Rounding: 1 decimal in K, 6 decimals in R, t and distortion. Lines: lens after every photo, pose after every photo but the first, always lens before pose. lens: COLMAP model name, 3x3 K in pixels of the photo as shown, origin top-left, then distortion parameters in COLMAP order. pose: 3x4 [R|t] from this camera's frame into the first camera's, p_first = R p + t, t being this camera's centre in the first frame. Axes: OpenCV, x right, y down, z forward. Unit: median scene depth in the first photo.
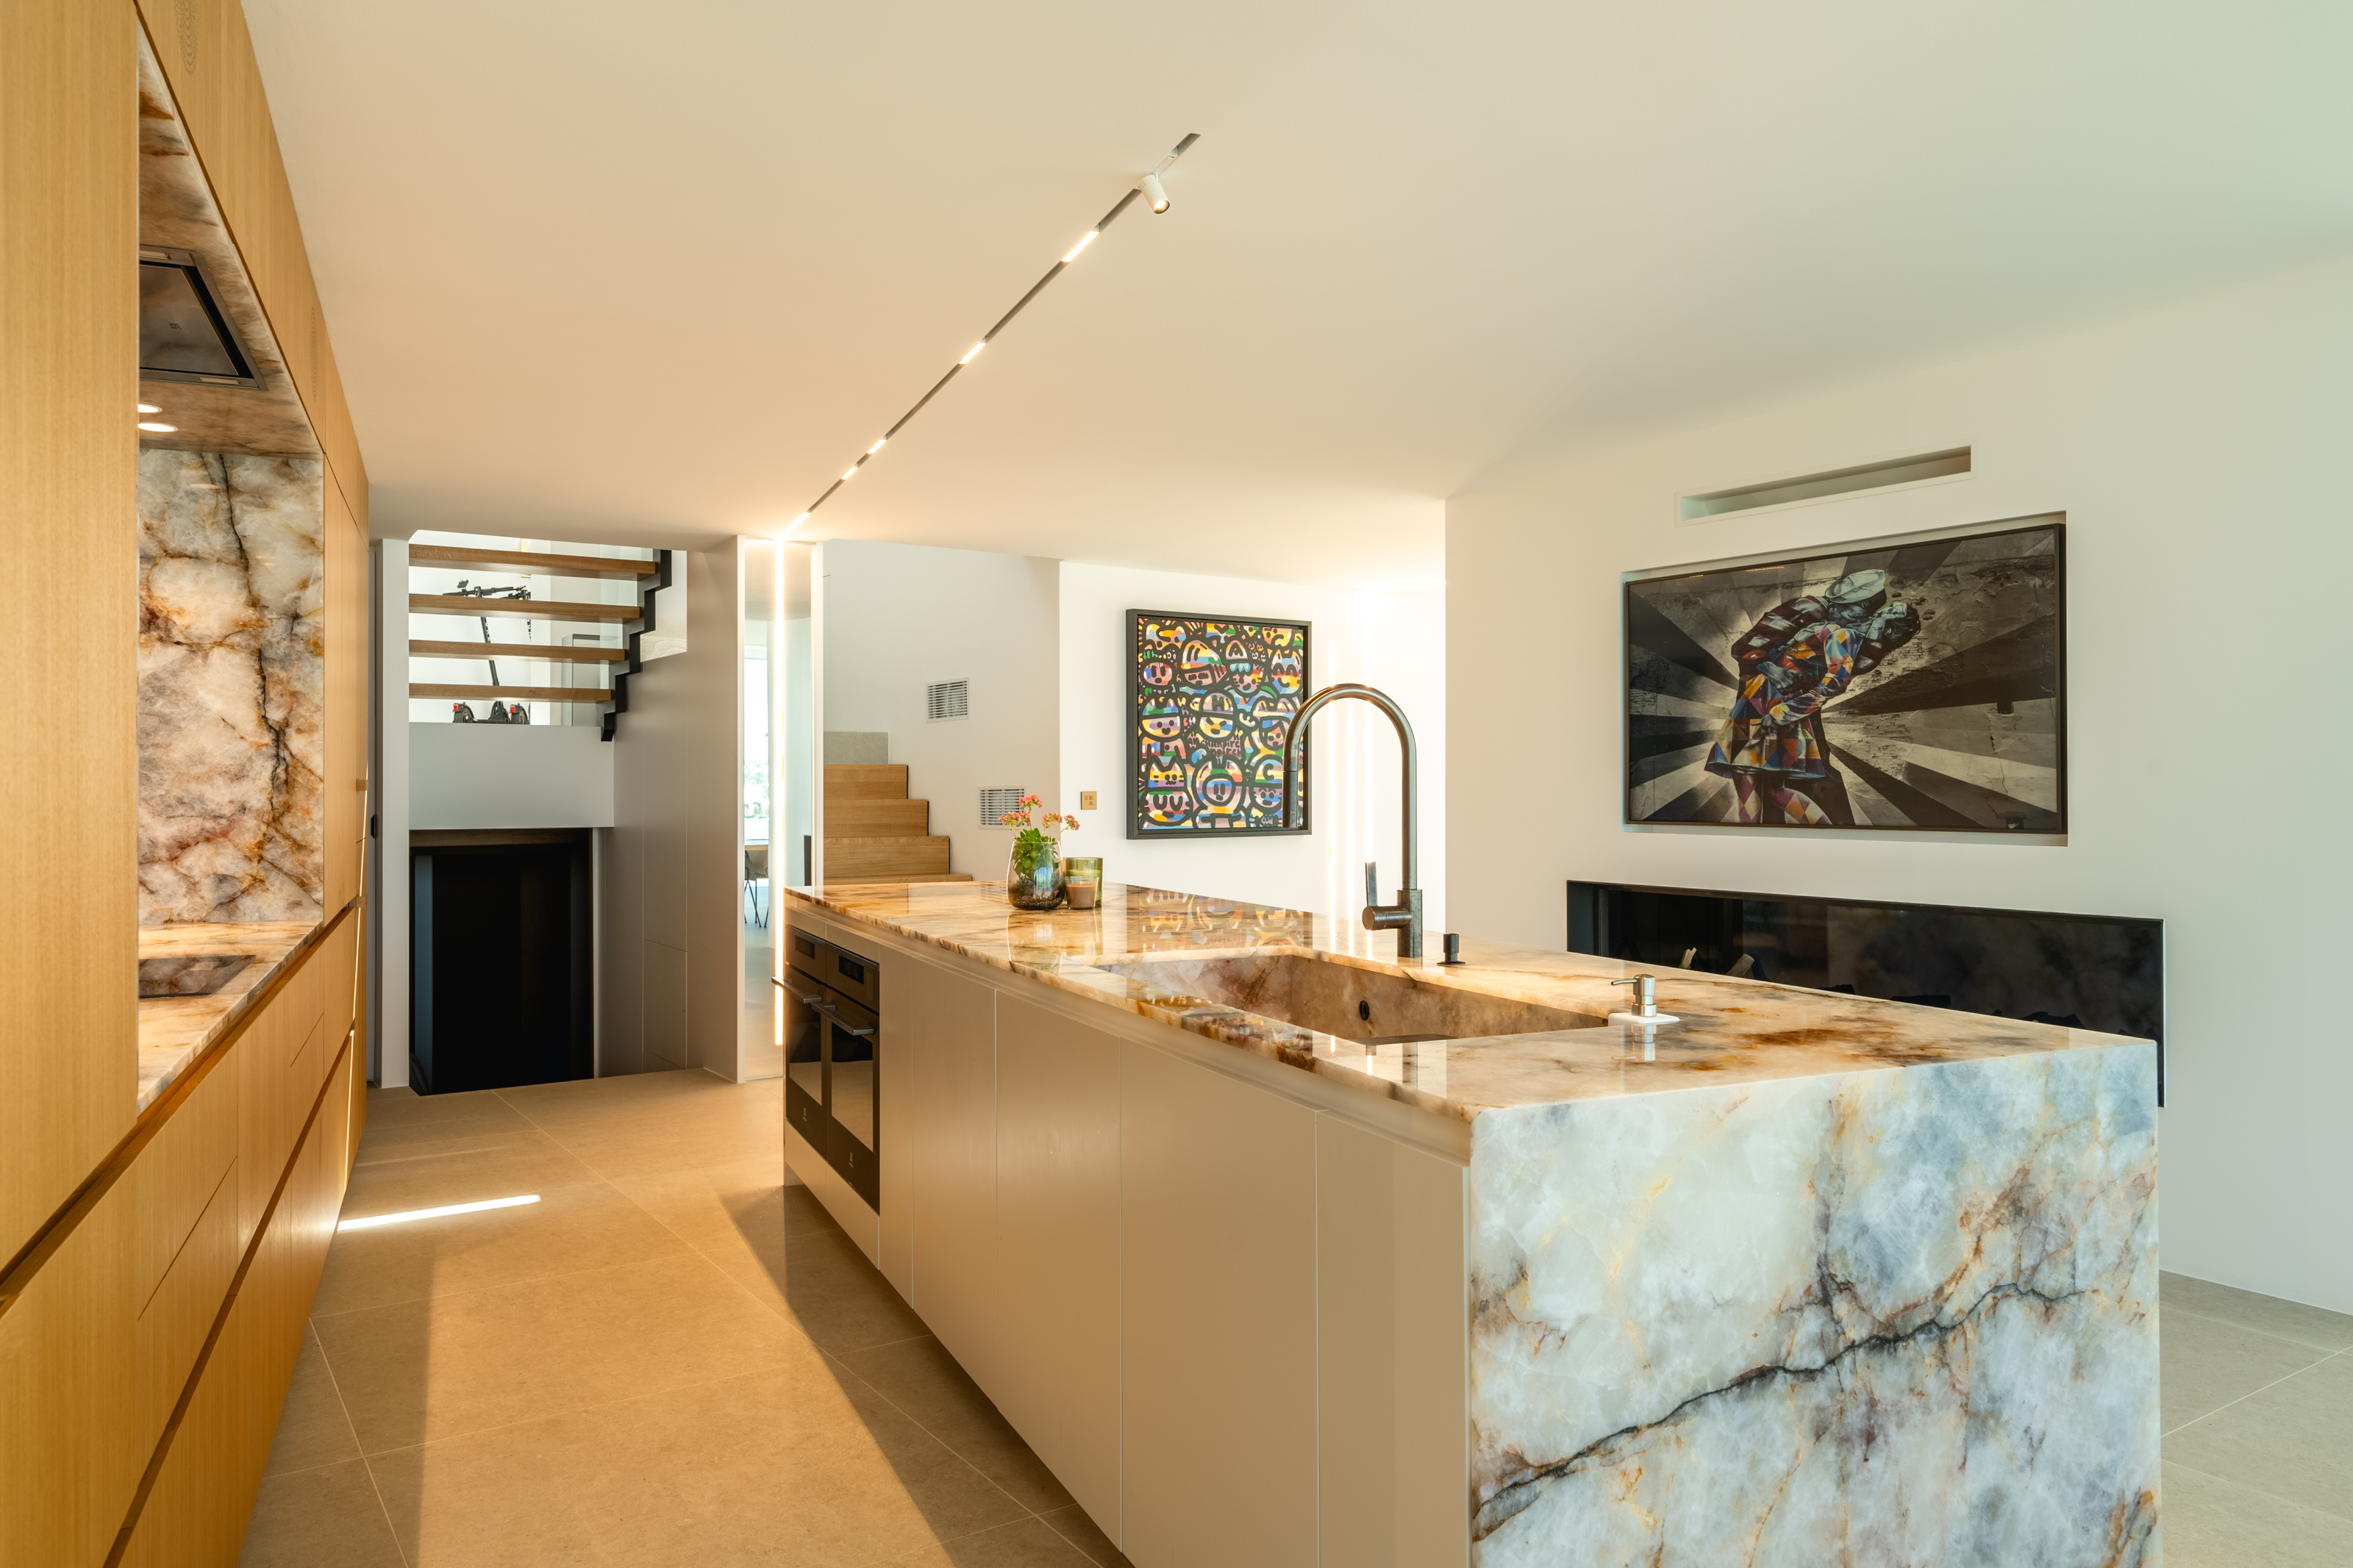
lens RADIAL K [[1613.9, 0, 1178.6], [0, 1613.9, 784.1], [0, 0, 1]] dist [0.002407, 0.001563]
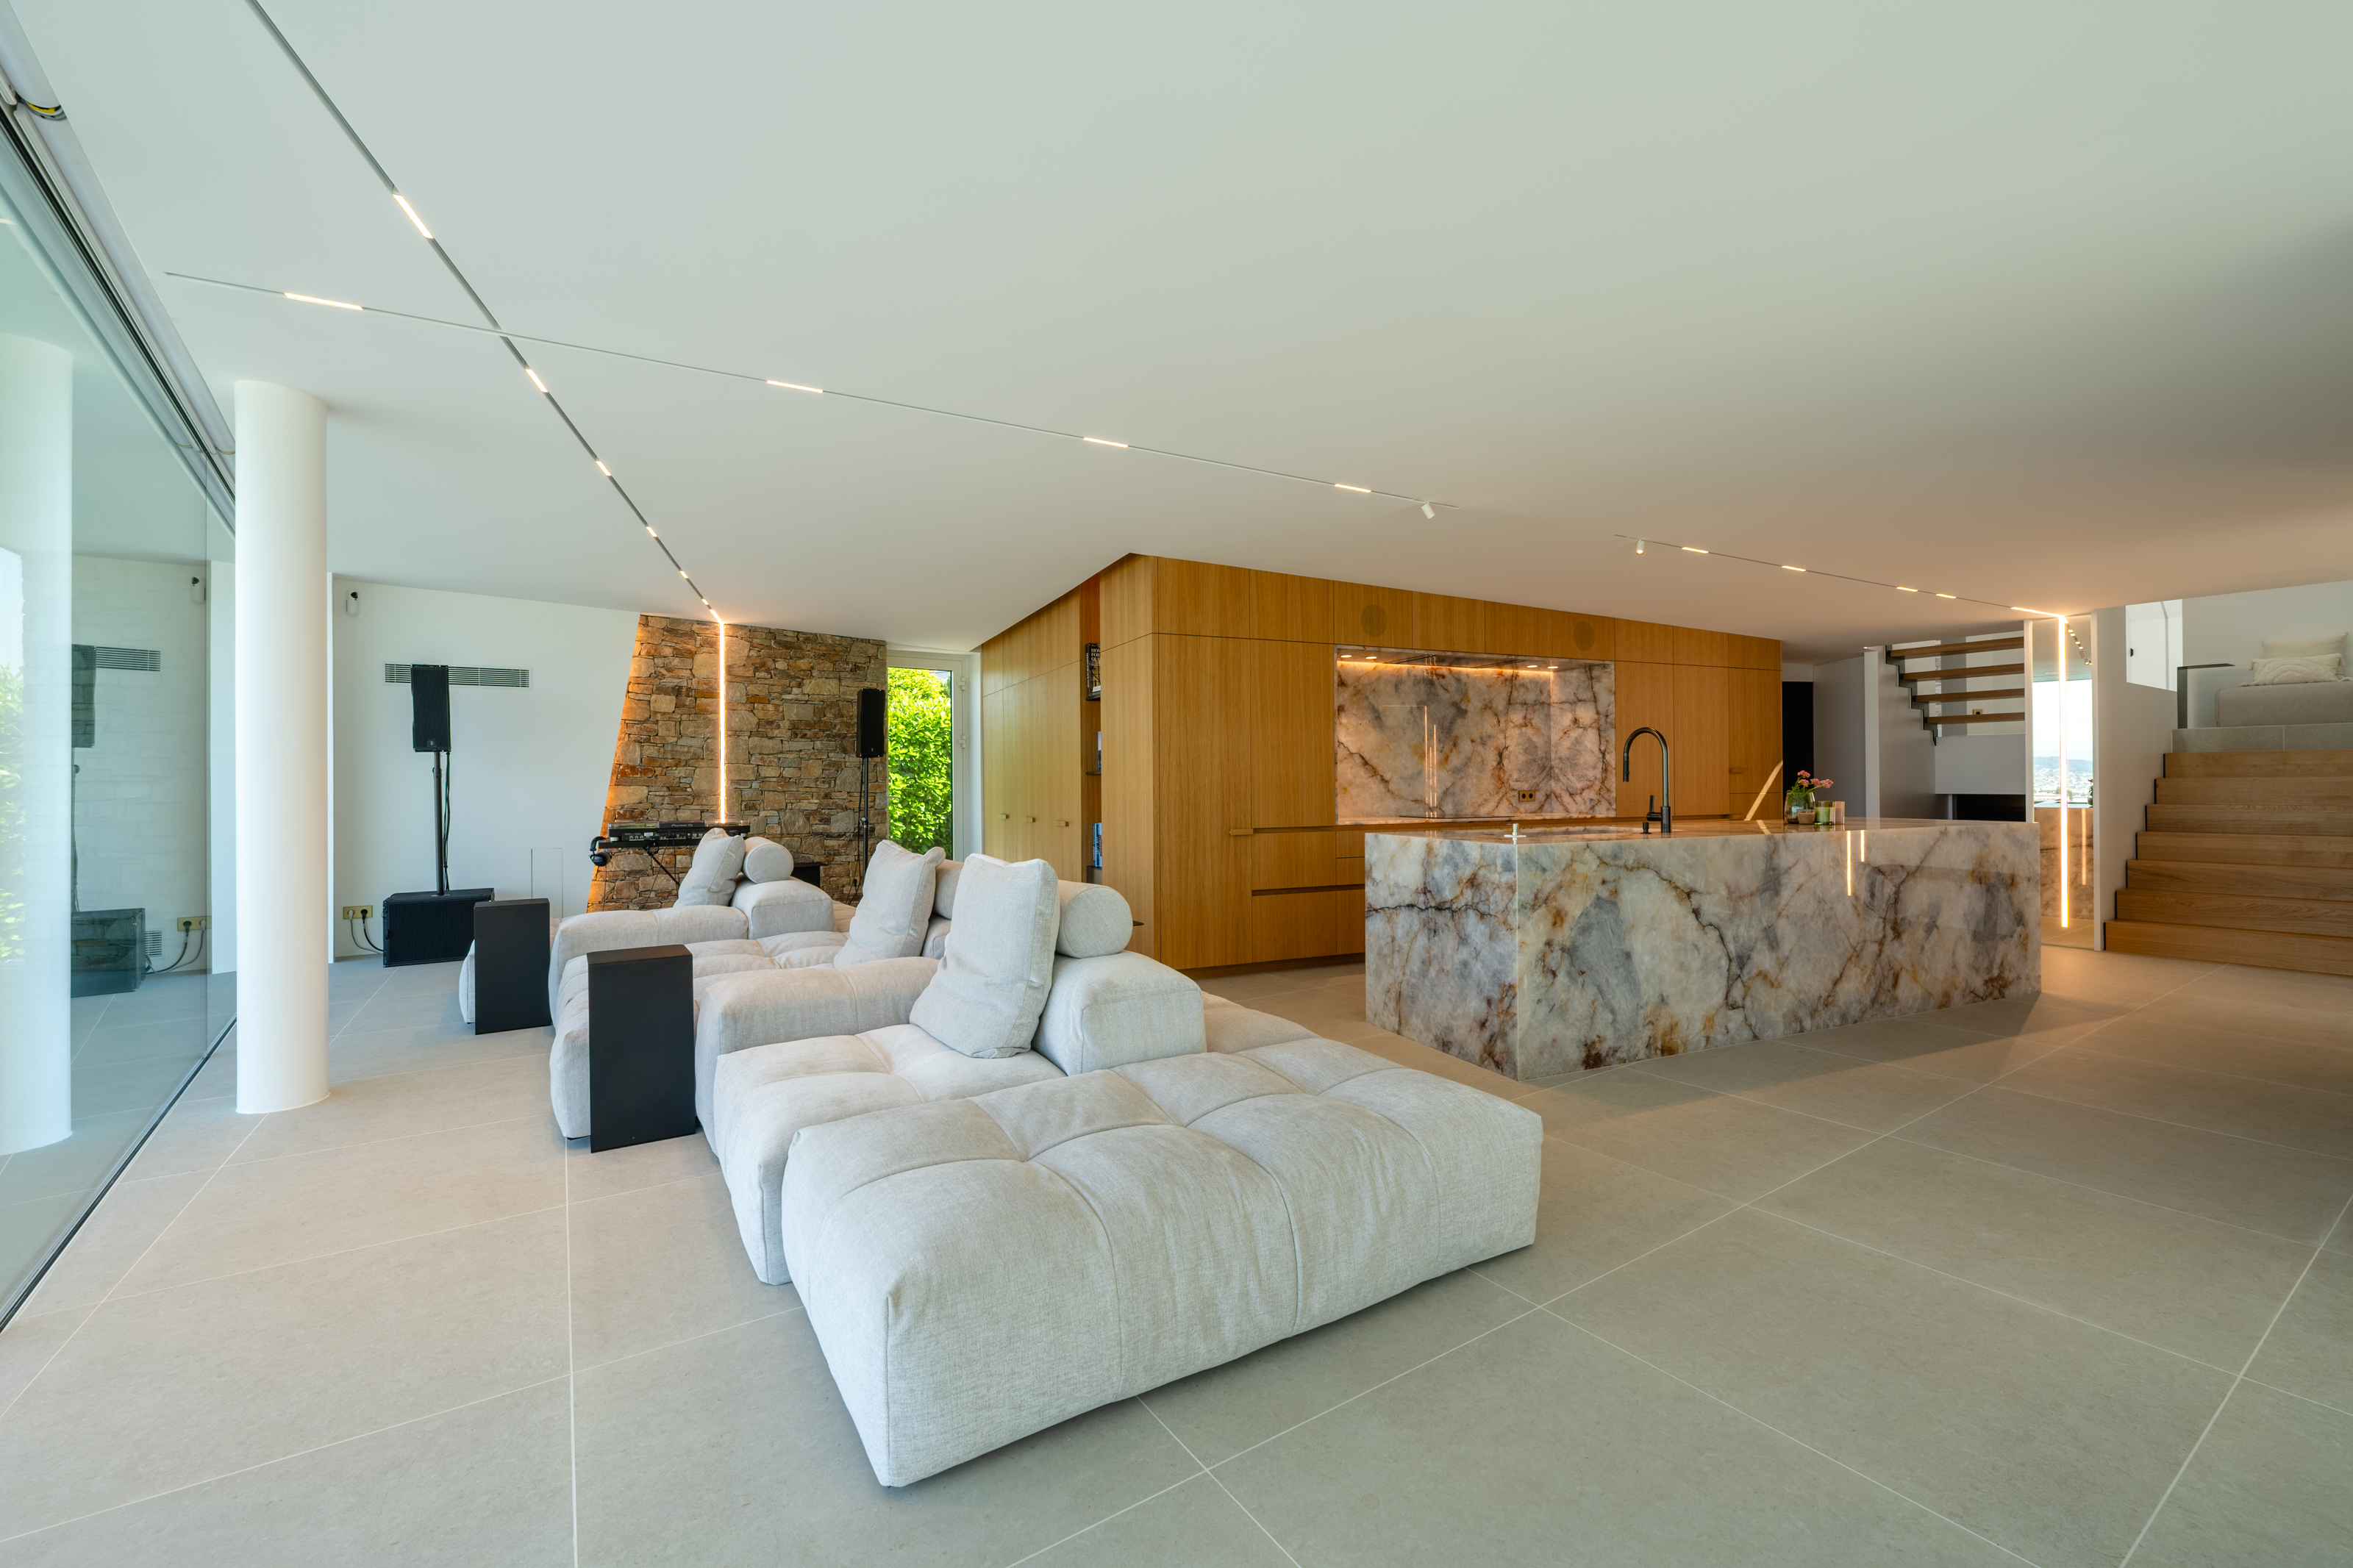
lens RADIAL K [[992.5, 0, 1181.1], [0, 992.5, 781.7], [0, 0, 1]] dist [0.003223, 0.000366]
pose [[0.005382, 0.002781, -0.999982, 1.842503], [0.002426, 0.999993, 0.002794, 0.019756], [0.999983, -0.002441, 0.005375, 0.238405]]
